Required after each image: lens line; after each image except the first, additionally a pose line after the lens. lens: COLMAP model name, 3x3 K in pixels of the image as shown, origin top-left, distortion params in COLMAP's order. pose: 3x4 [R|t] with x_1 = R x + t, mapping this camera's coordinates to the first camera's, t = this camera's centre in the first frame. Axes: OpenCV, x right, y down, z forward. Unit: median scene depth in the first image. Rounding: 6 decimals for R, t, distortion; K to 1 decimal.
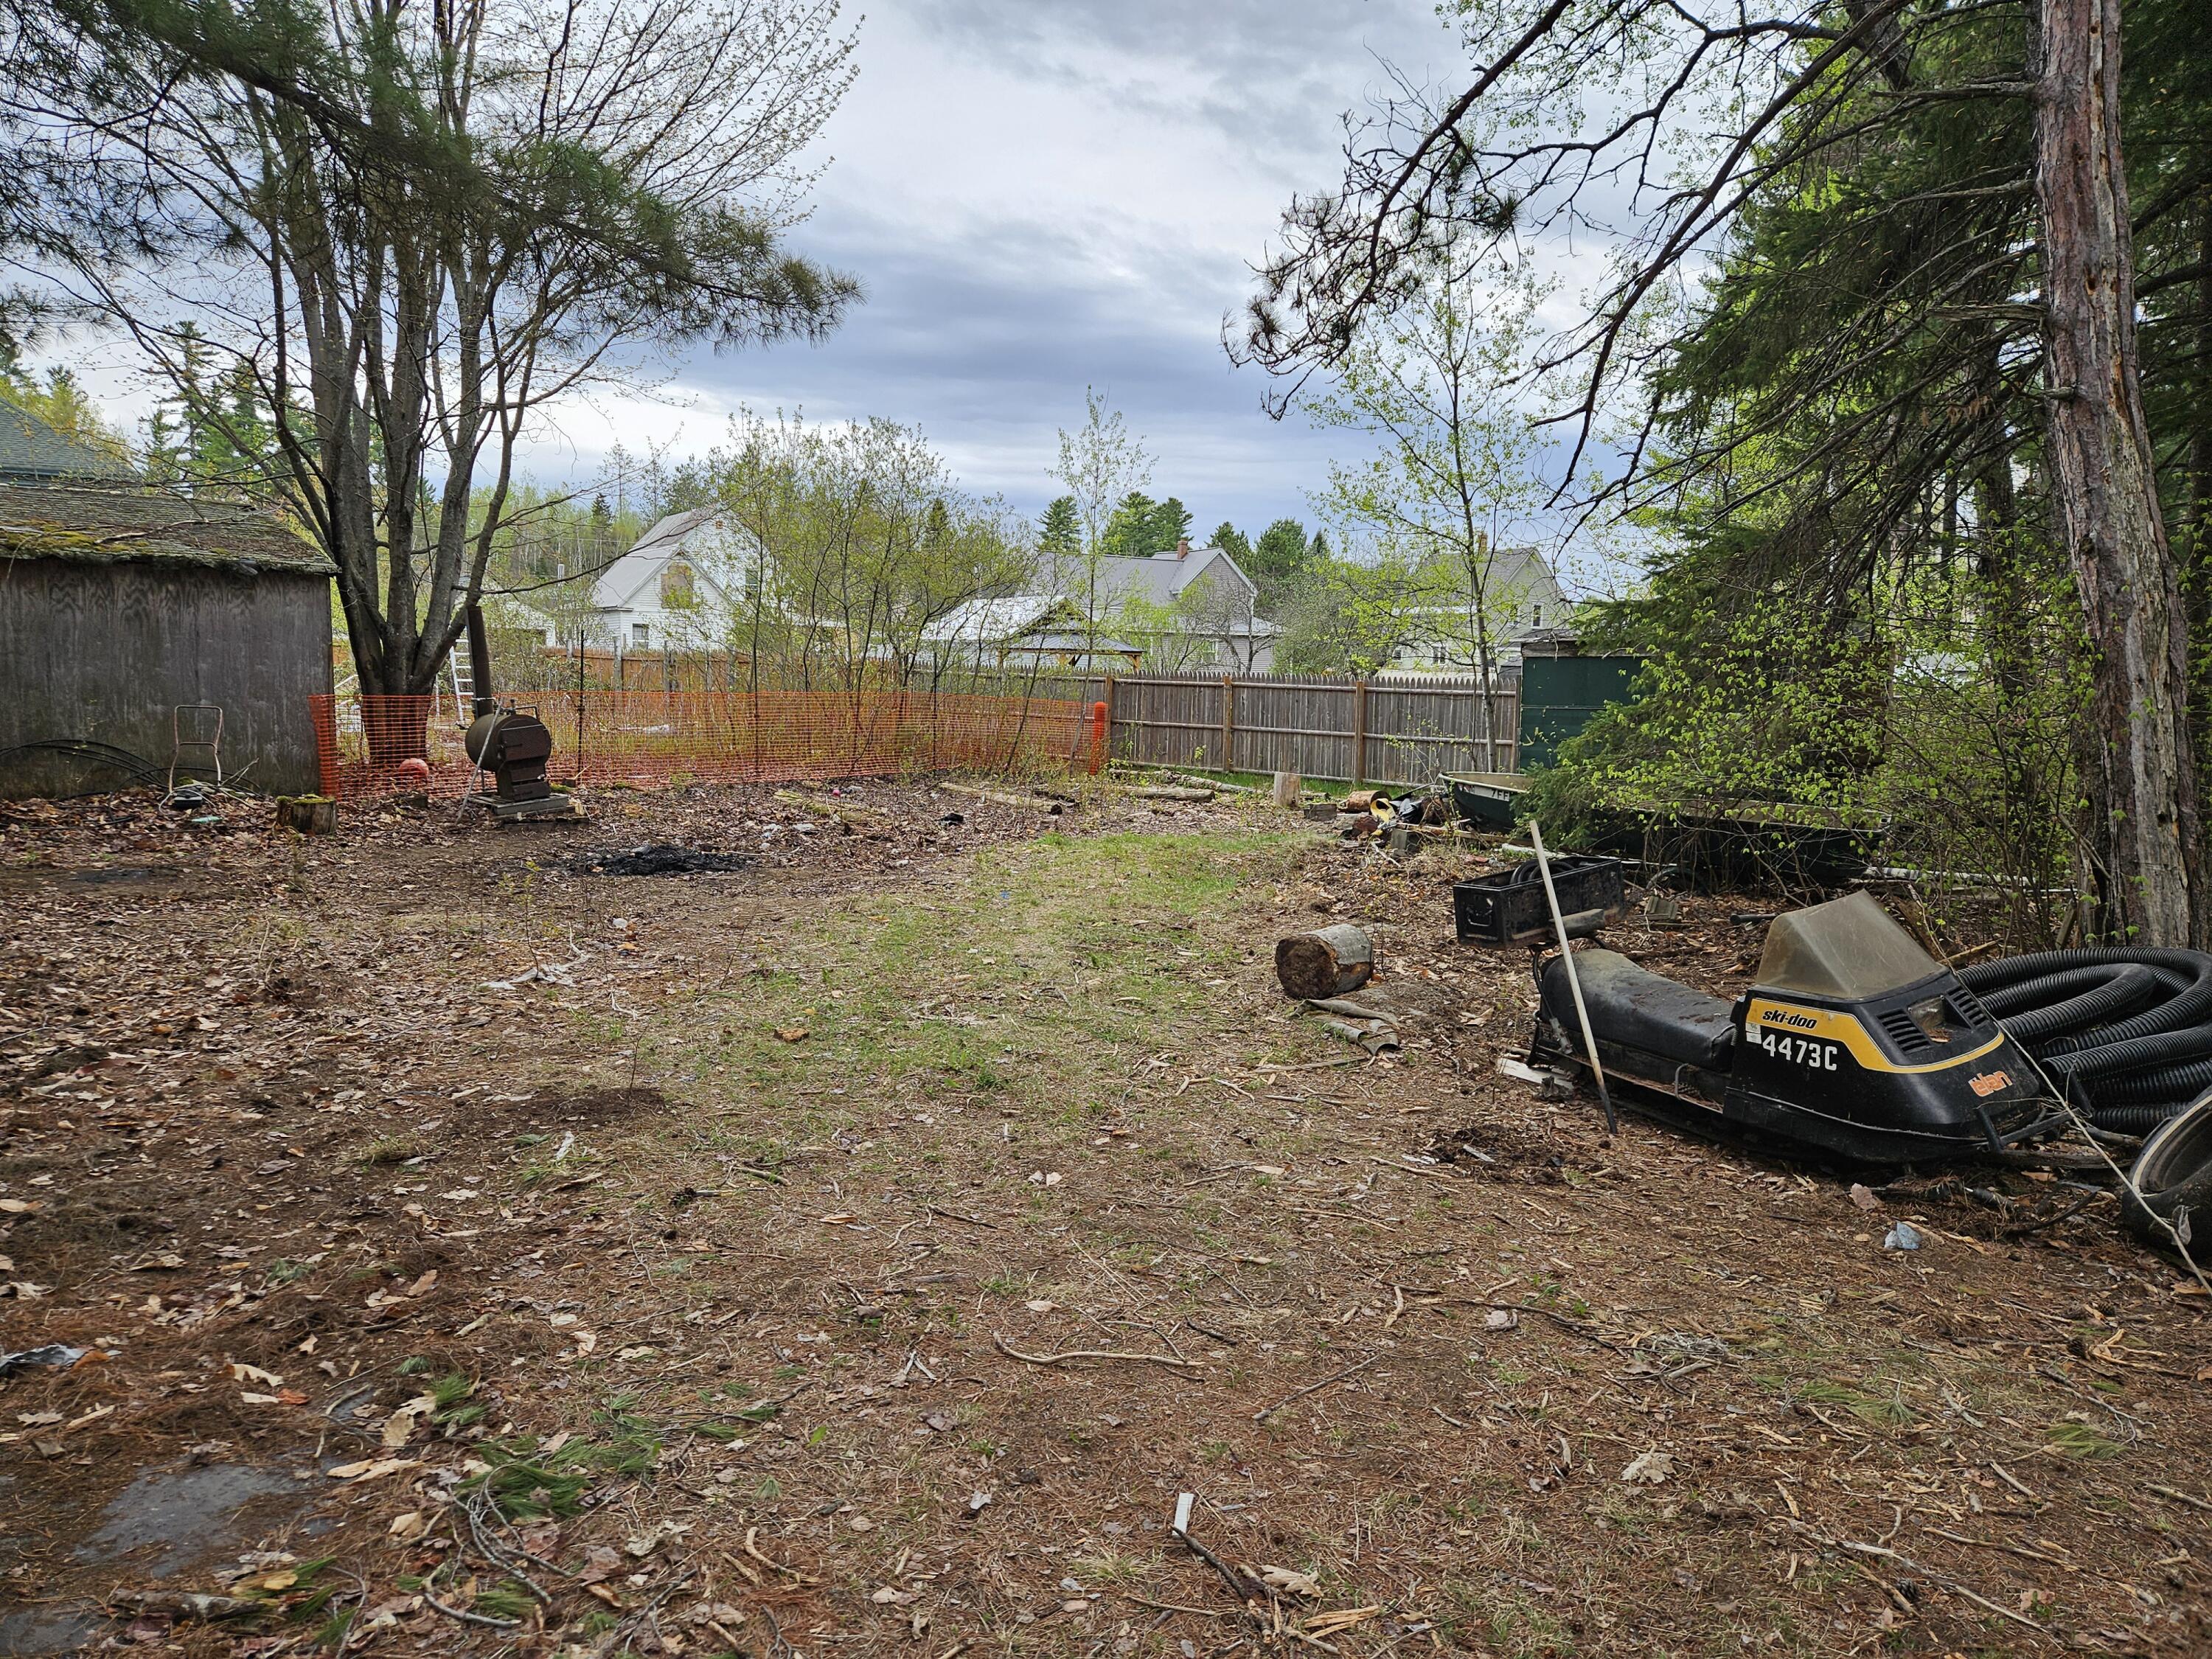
lens RADIAL K [[1460.2, 0, 1087.8], [0, 1460.2, 834.3], [0, 0, 1]] dist [0.079236, -0.069883]
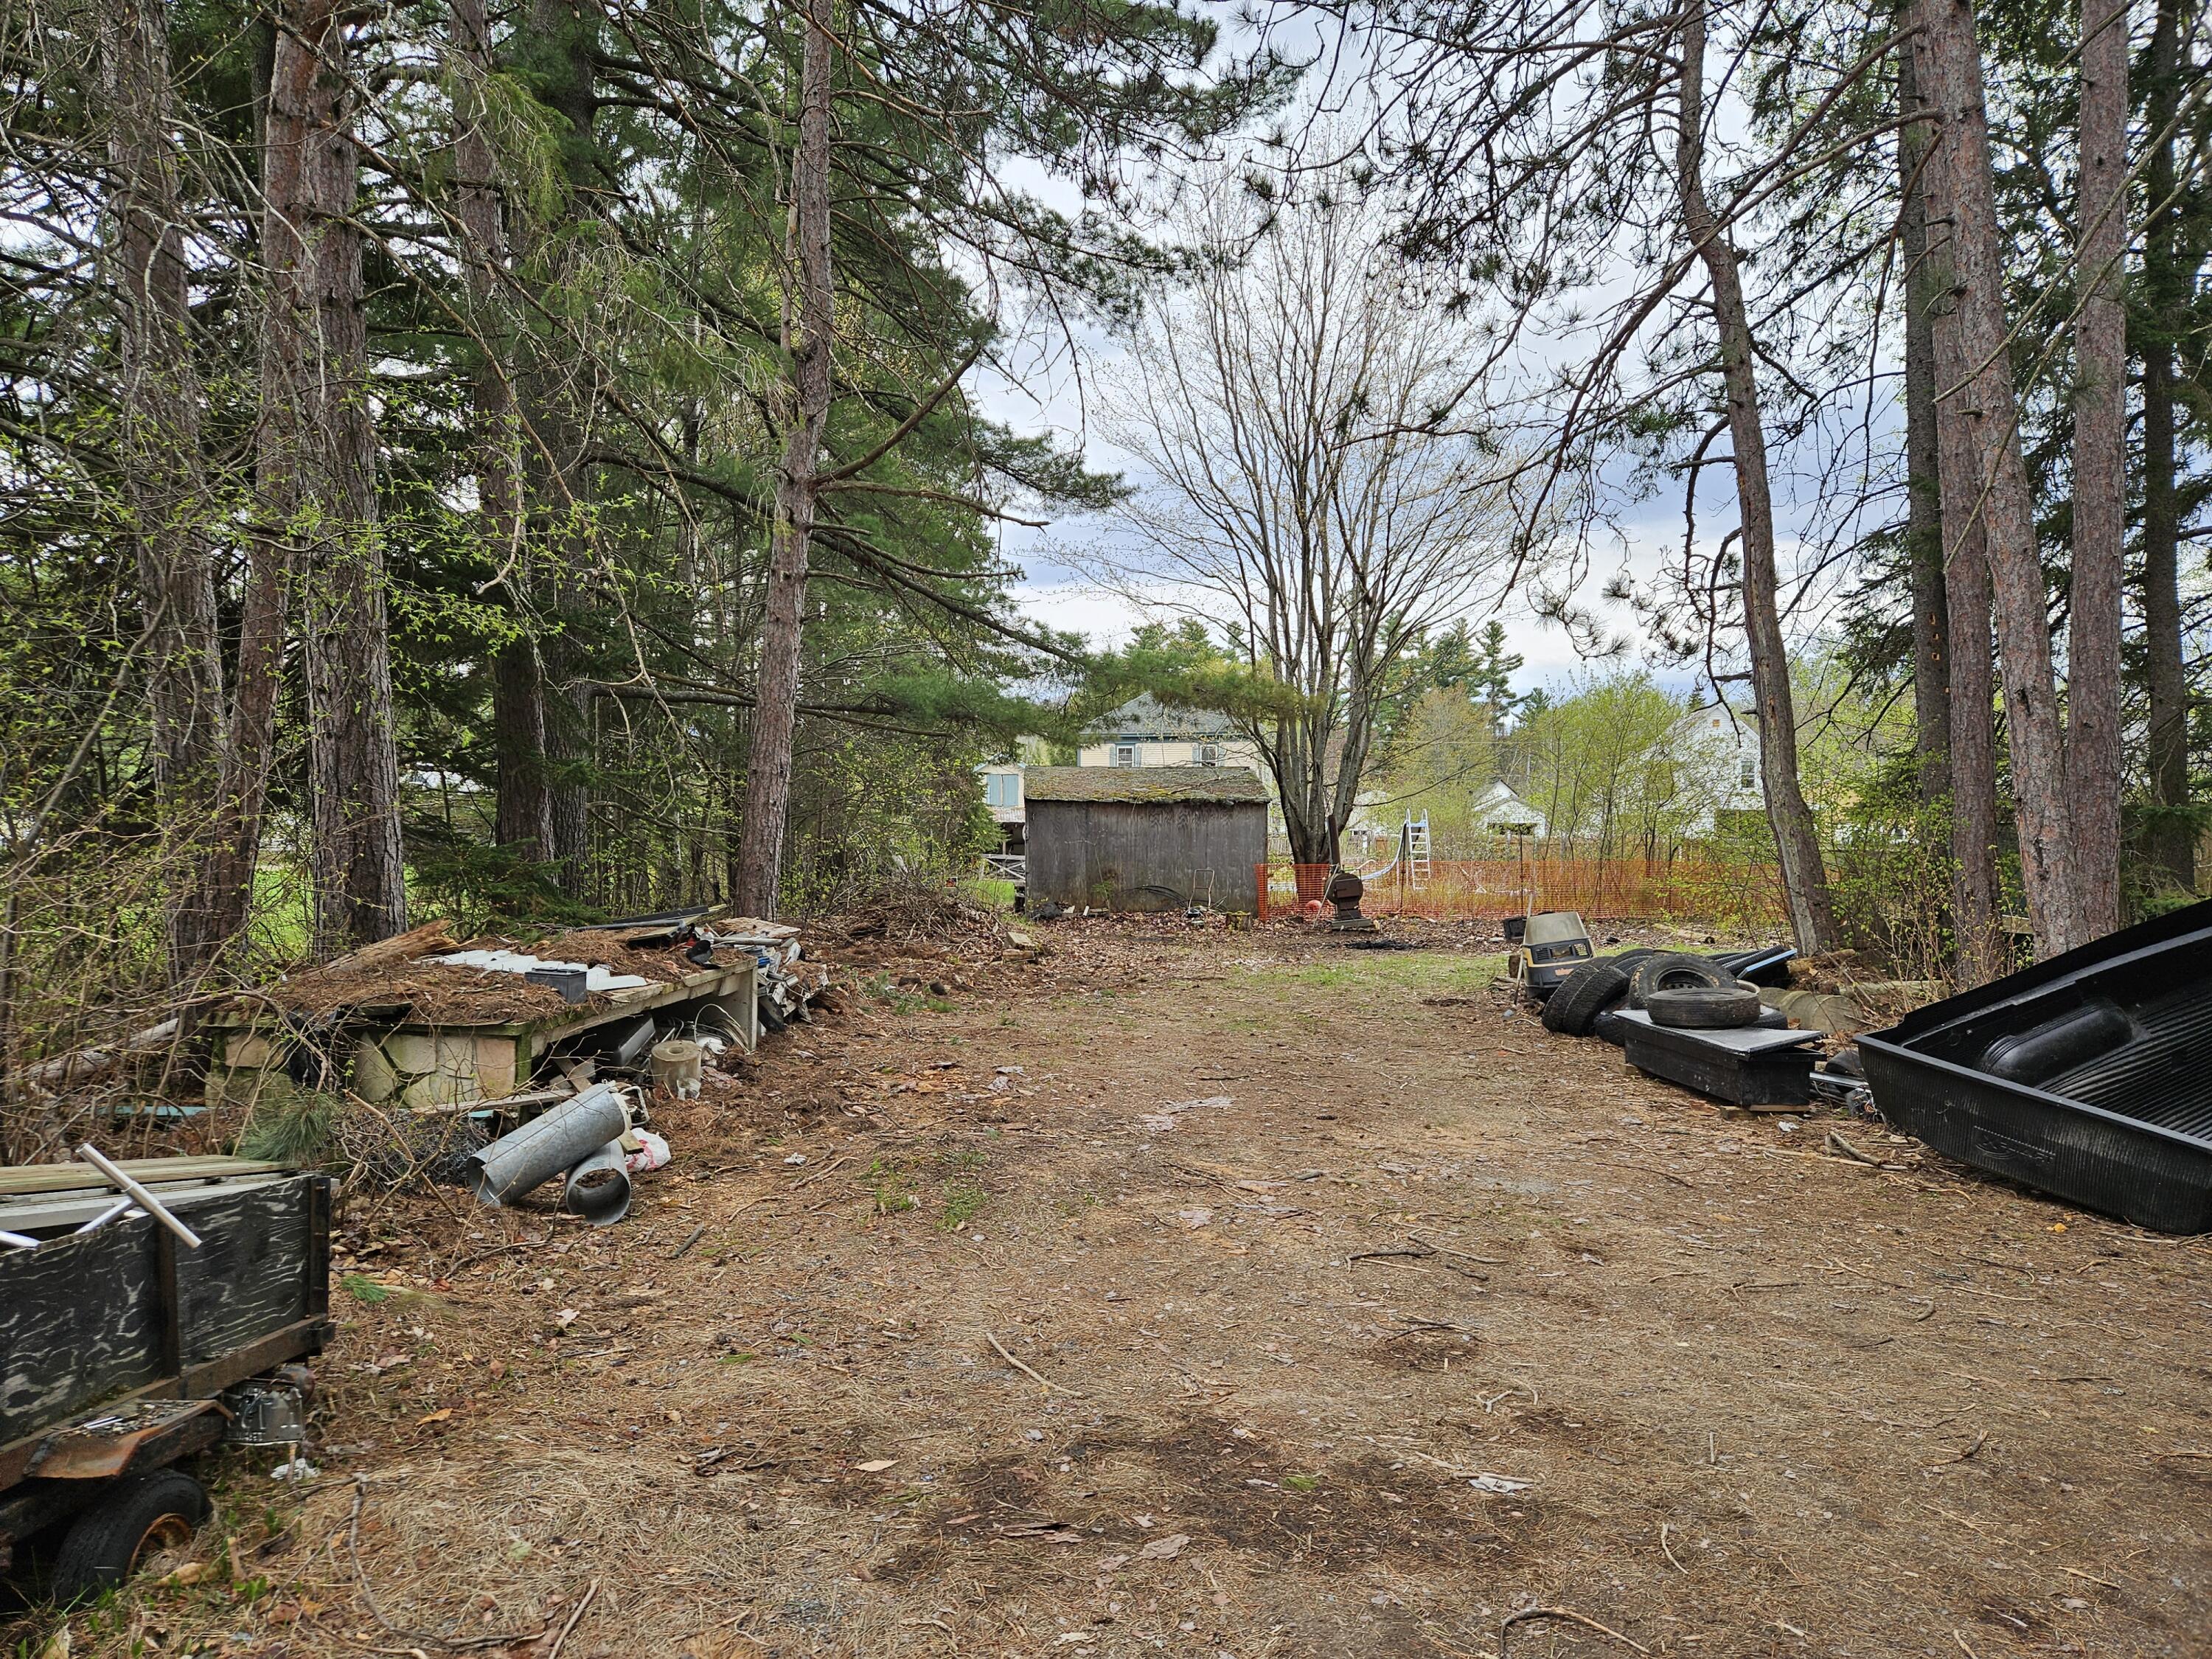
lens RADIAL K [[1460.2, 0, 1066.6], [0, 1460.2, 866.3], [0, 0, 1]] dist [0.079236, -0.069883]
pose [[0.742989, -0.007624, -0.669260, 0.611396], [-0.062514, 0.994774, -0.080732, 0.083616], [0.666378, 0.101821, 0.738629, -0.617142]]
